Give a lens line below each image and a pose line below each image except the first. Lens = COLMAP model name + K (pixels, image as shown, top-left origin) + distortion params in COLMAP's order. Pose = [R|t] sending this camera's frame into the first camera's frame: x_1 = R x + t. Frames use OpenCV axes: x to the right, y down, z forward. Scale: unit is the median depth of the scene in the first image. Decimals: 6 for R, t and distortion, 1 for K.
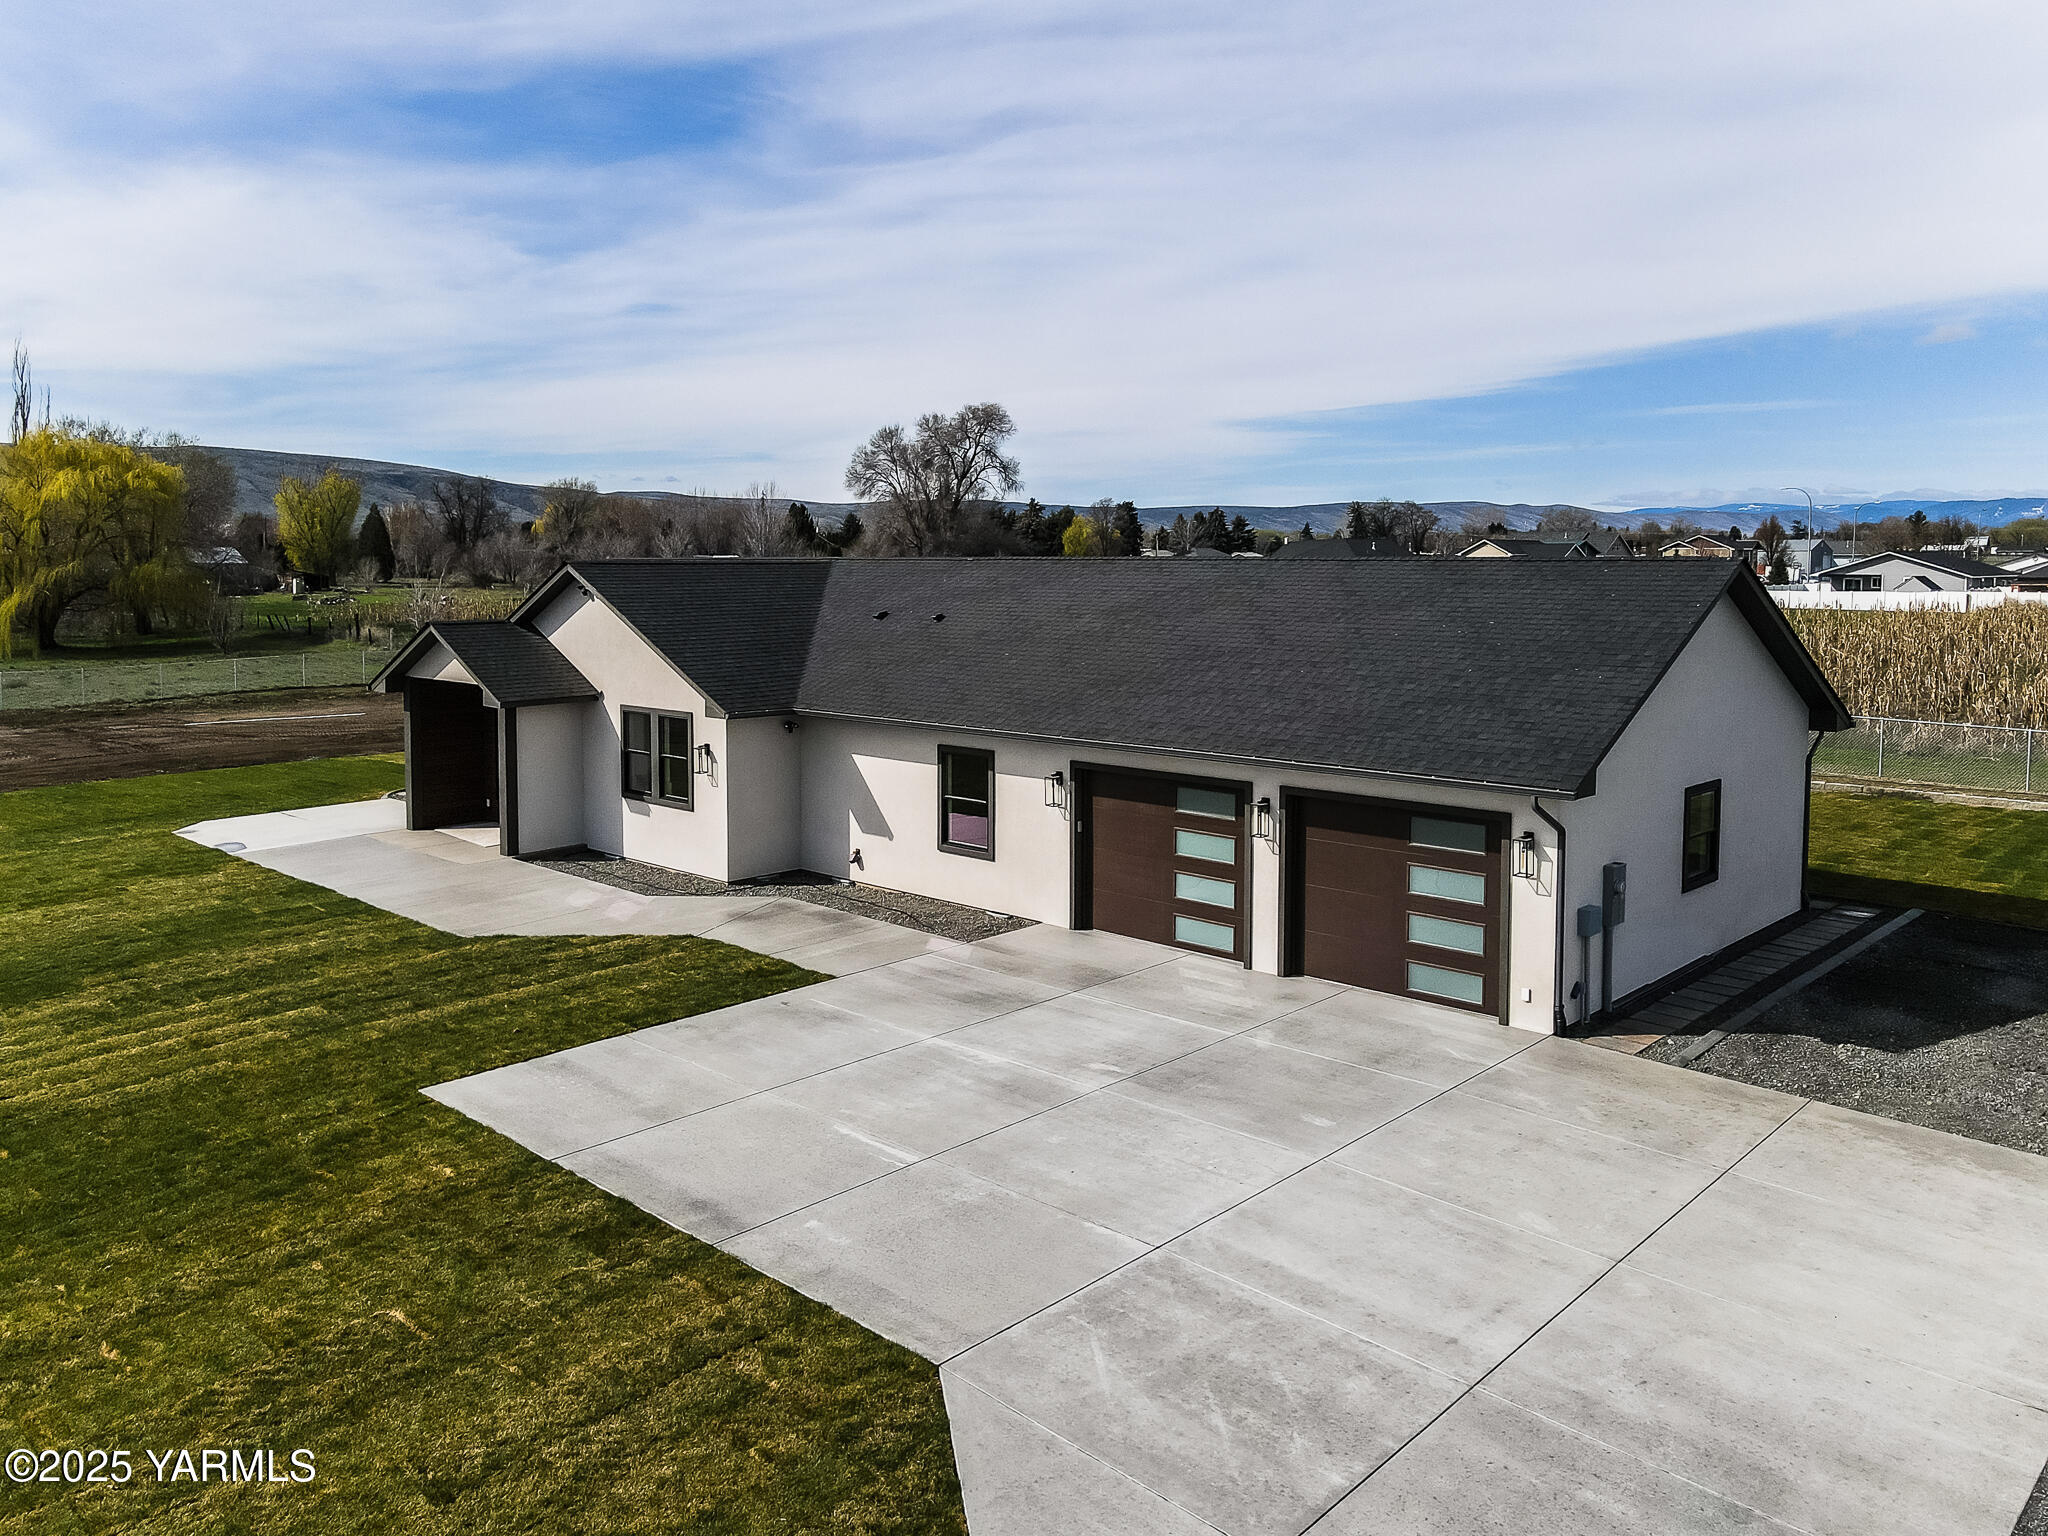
lens RADIAL K [[1555.9, 0, 1049.0], [0, 1555.9, 702.8], [0, 0, 1]] dist [0.000335, 0.028704]
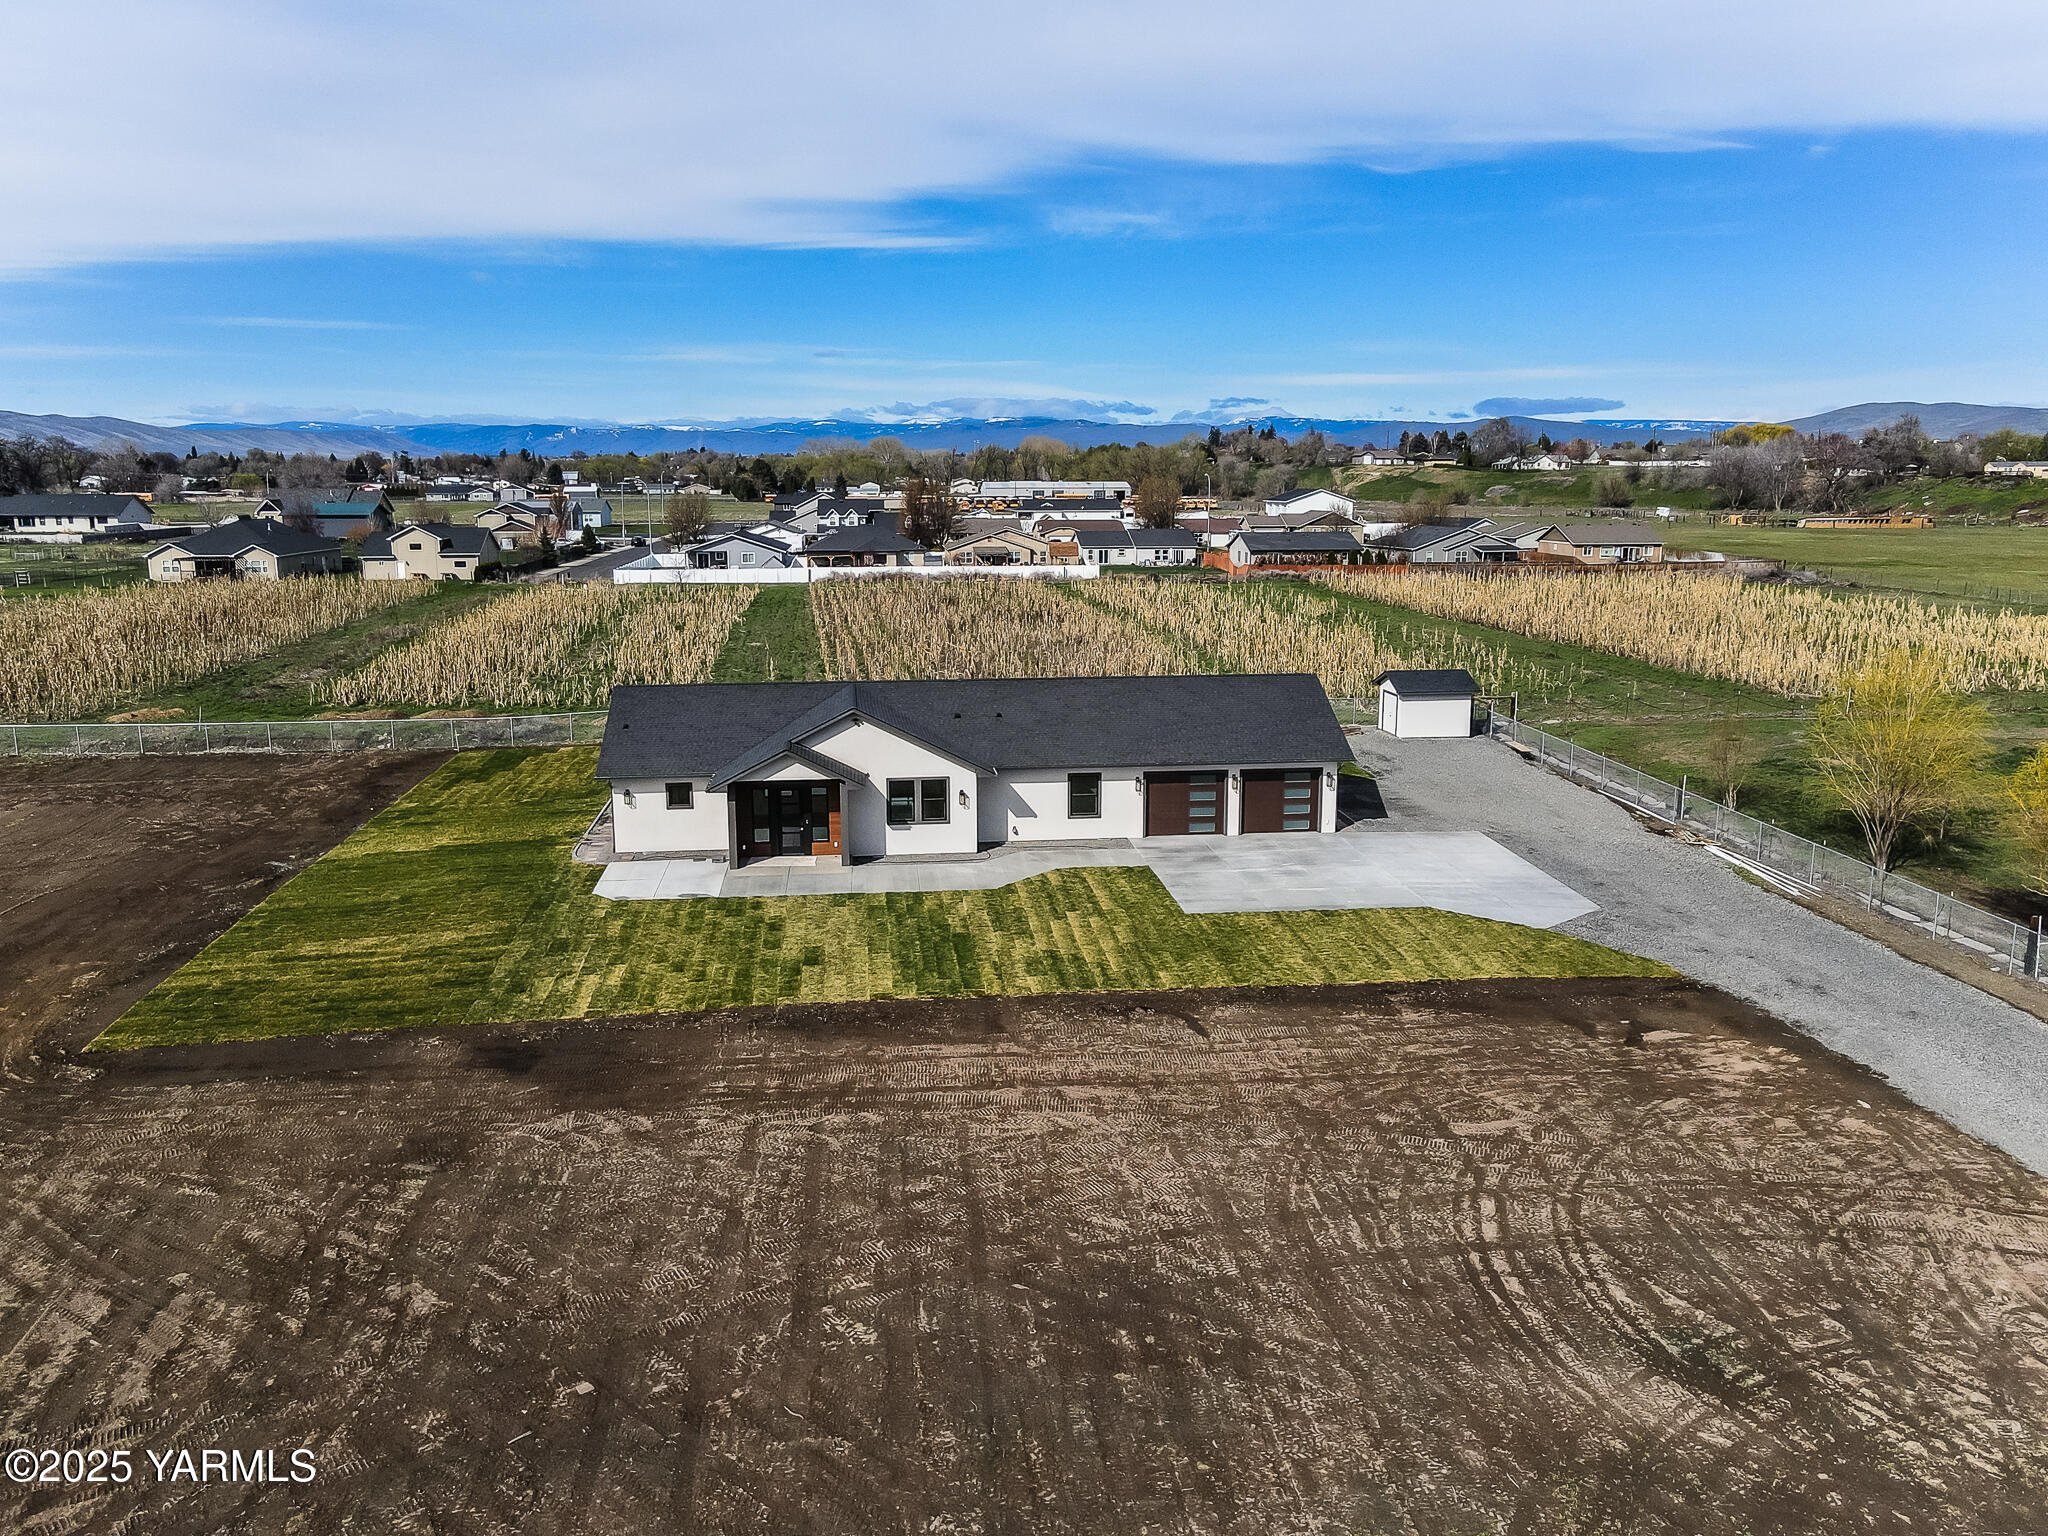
lens RADIAL K [[1555.9, 0, 1036.8], [0, 1555.9, 725.4], [0, 0, 1]] dist [0.000335, 0.028704]
pose [[0.643285, -0.126430, 0.755116, -1.735435], [0.071941, 0.991889, 0.104787, -0.274462], [-0.762239, -0.013085, 0.647163, -0.442216]]
